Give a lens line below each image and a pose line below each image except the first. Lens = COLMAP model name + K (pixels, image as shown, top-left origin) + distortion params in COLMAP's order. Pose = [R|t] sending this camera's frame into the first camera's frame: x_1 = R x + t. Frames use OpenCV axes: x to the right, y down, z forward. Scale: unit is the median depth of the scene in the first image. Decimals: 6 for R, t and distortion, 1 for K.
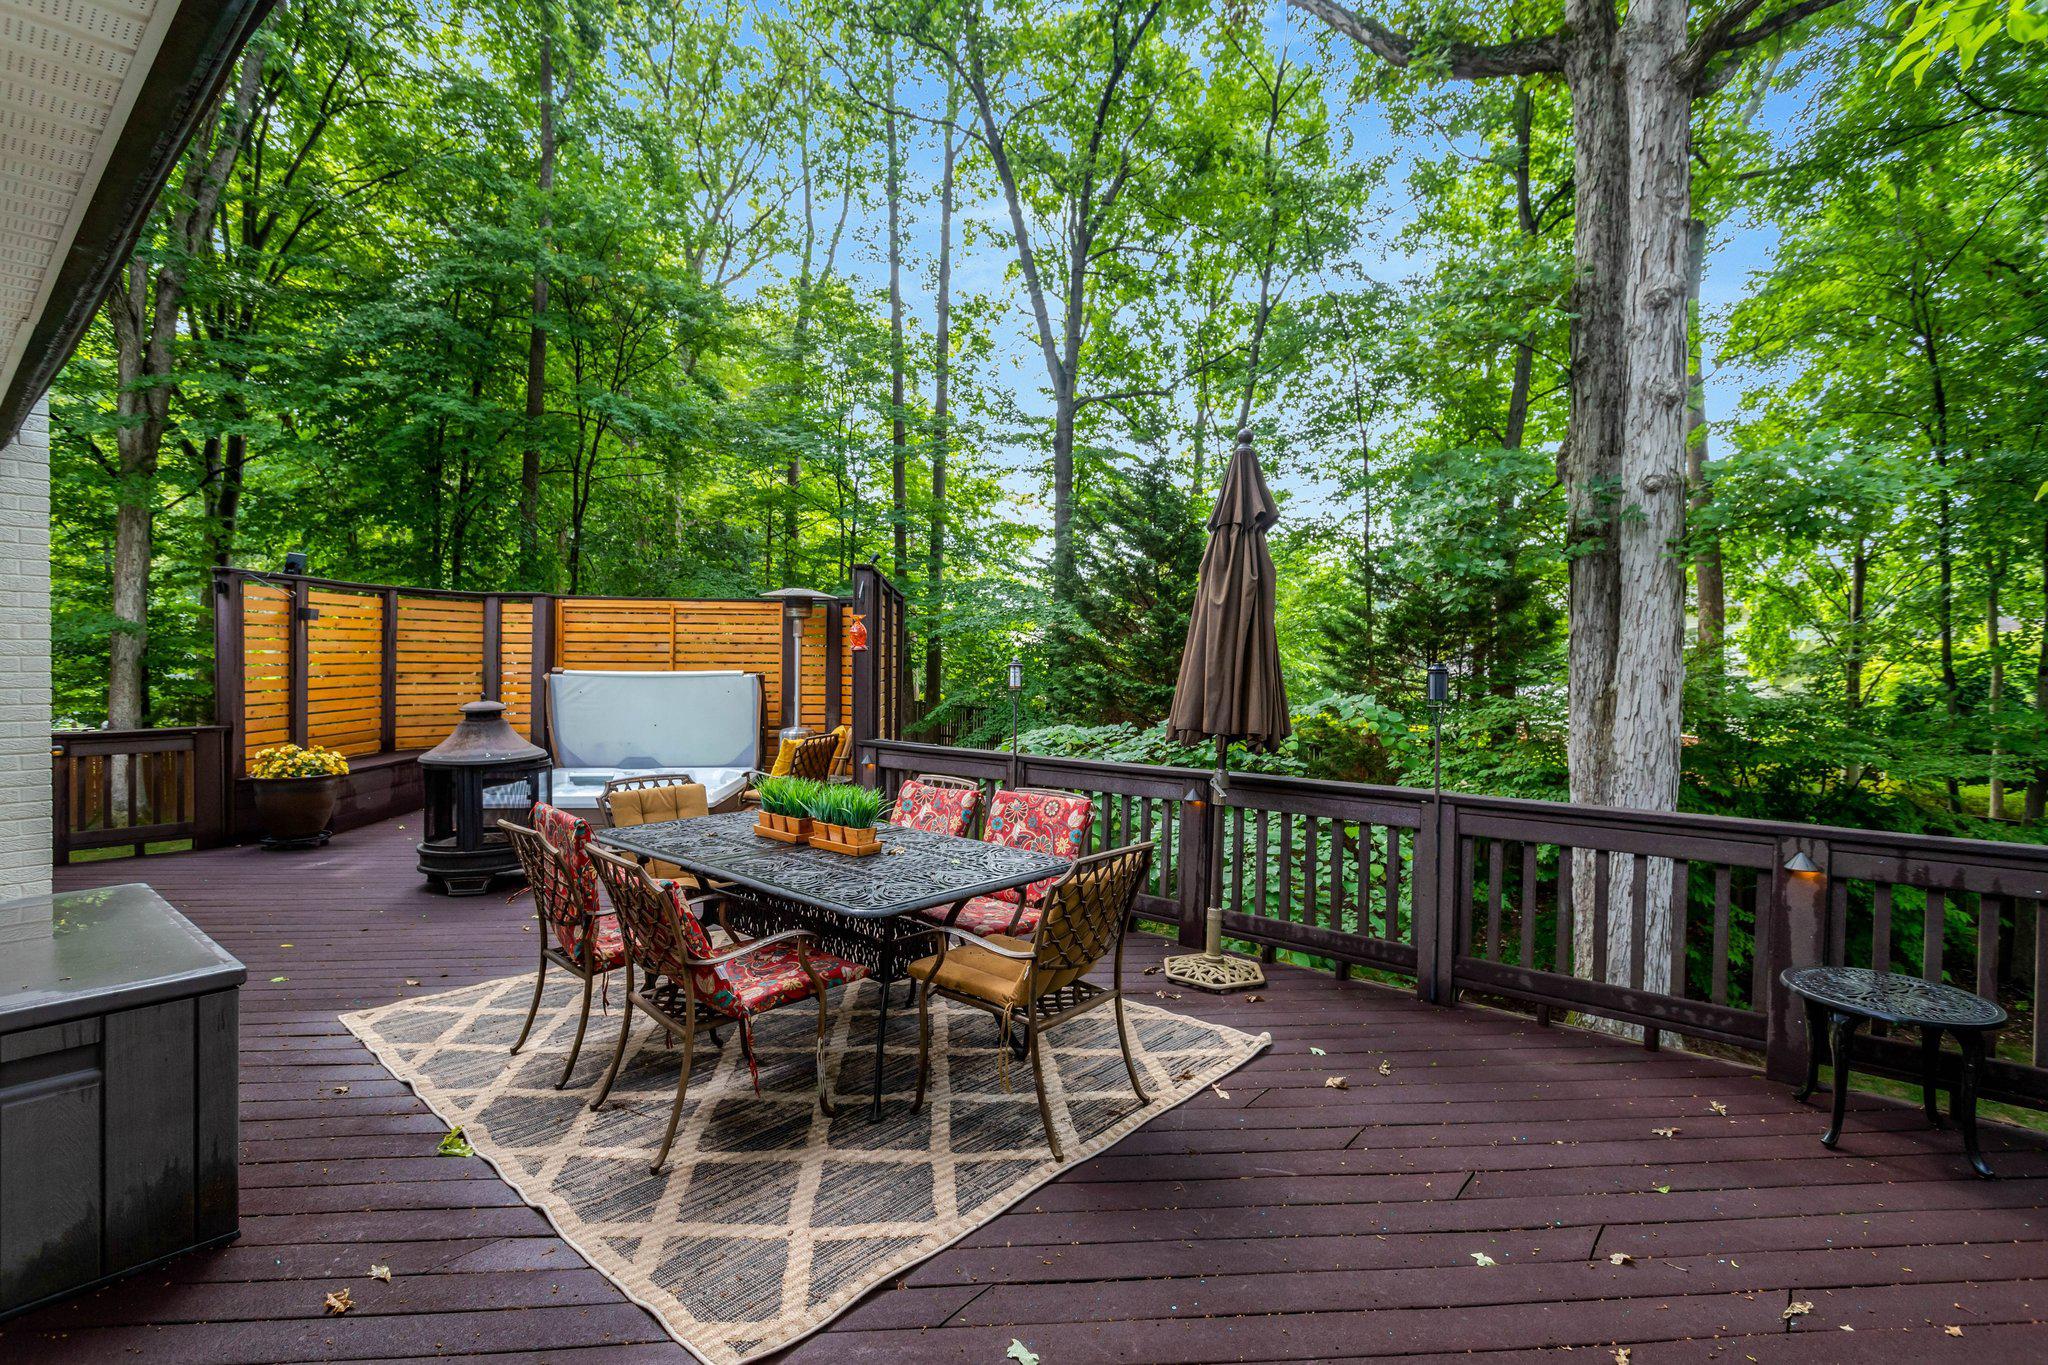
lens RADIAL K [[1020.6, 0, 1025.1], [0, 1020.6, 658.3], [0, 0, 1]] dist [-0.001695, 0.000478]
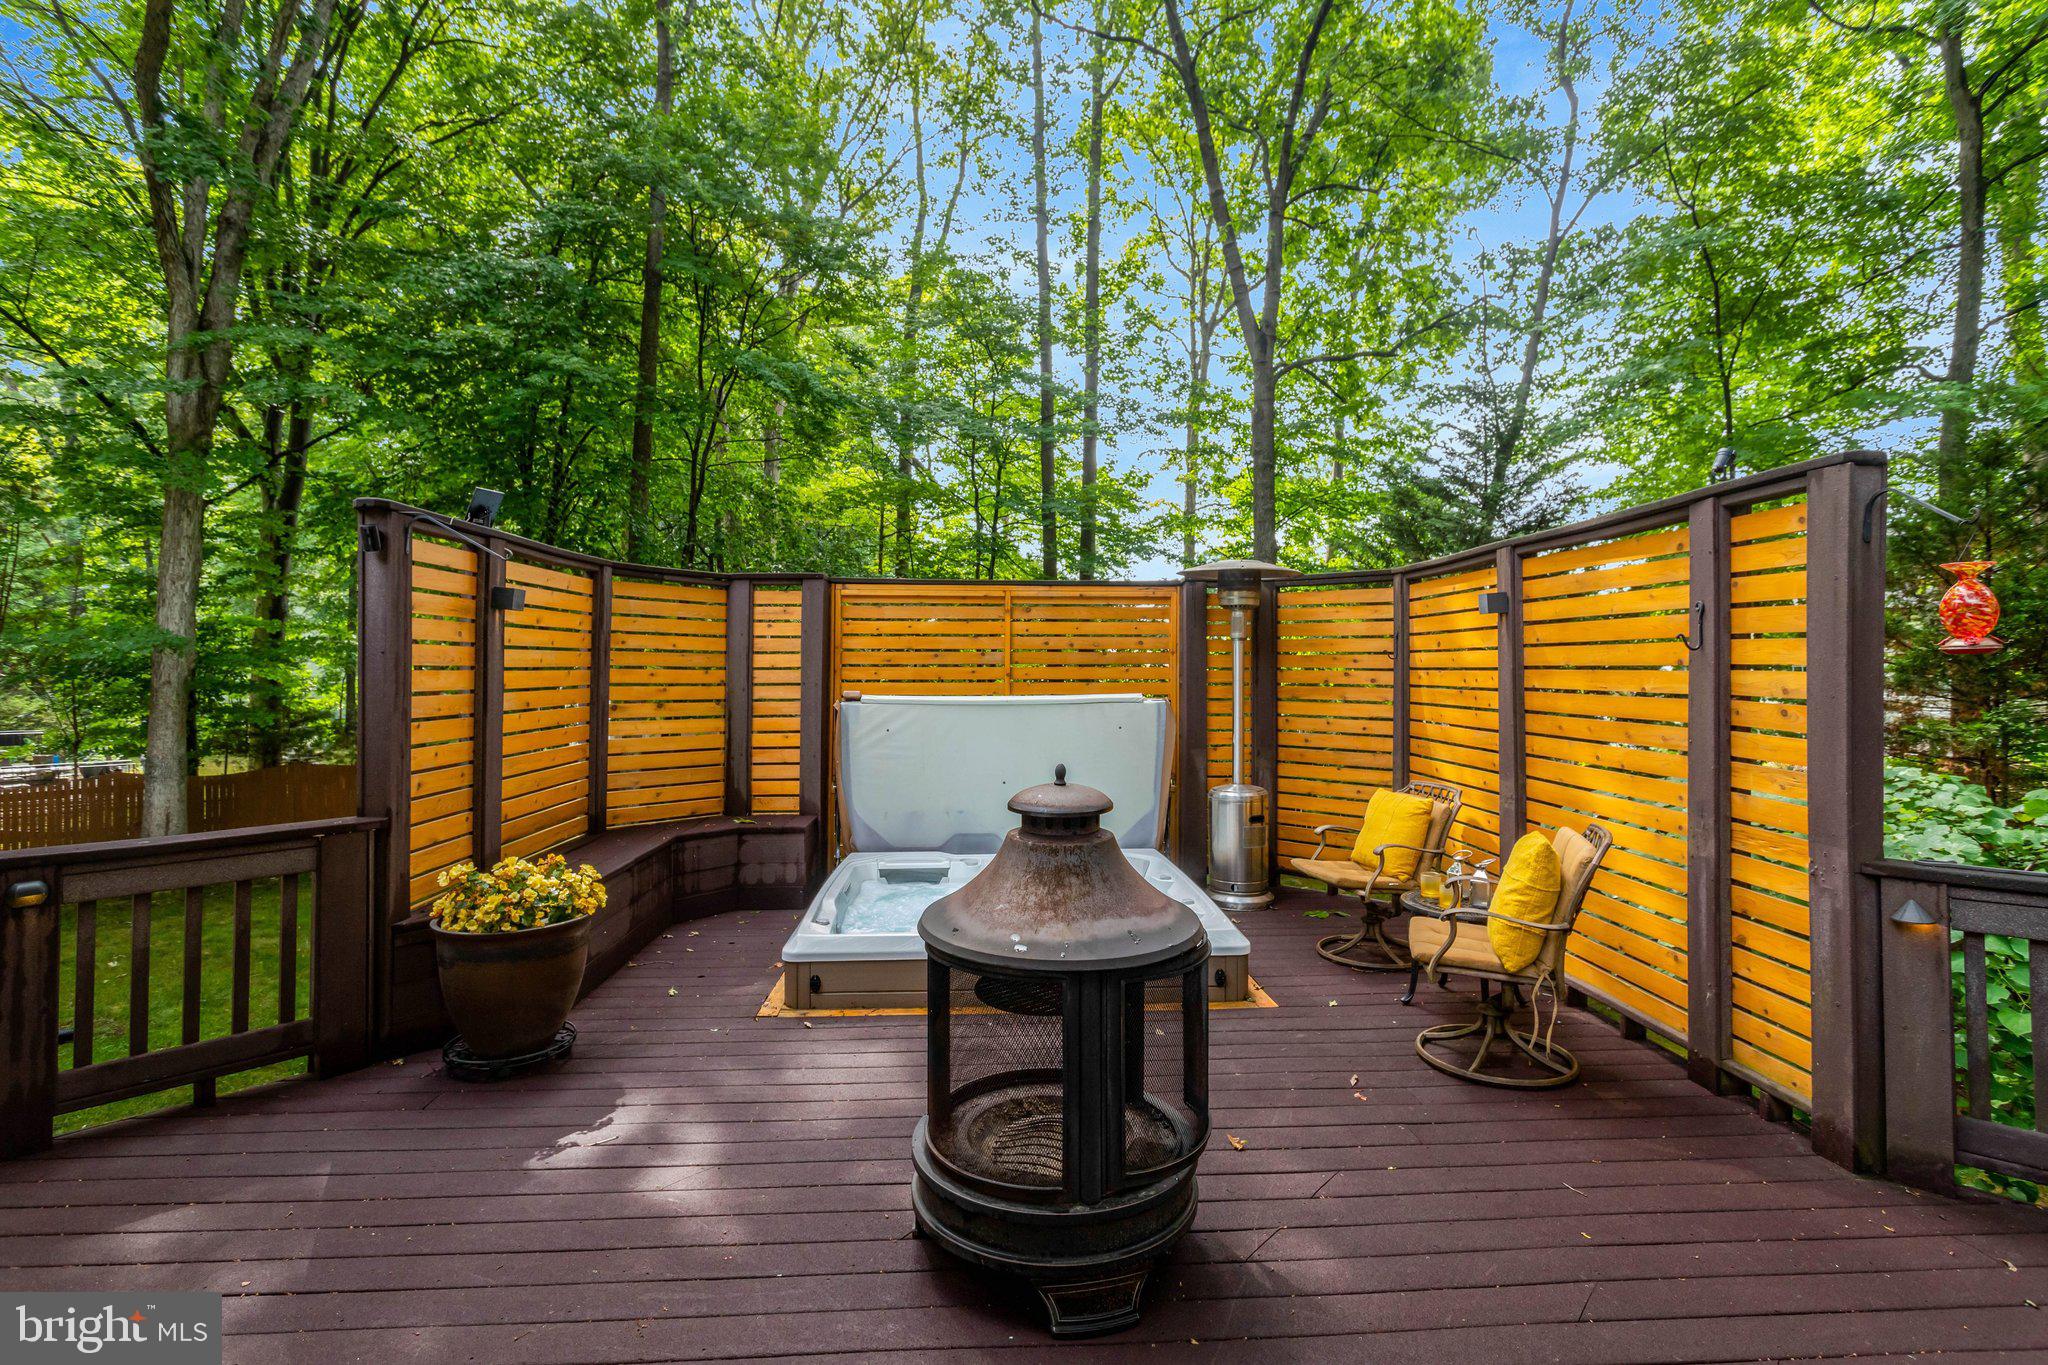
lens RADIAL K [[970.5, 0, 973.3], [0, 970.5, 636.0], [0, 0, 1]] dist [0.000309, 0.000436]
pose [[0.999555, -0.009638, -0.028233, -0.226557], [0.008559, 0.999237, -0.038105, -0.000767], [0.028579, 0.037847, 0.998875, 0.251793]]
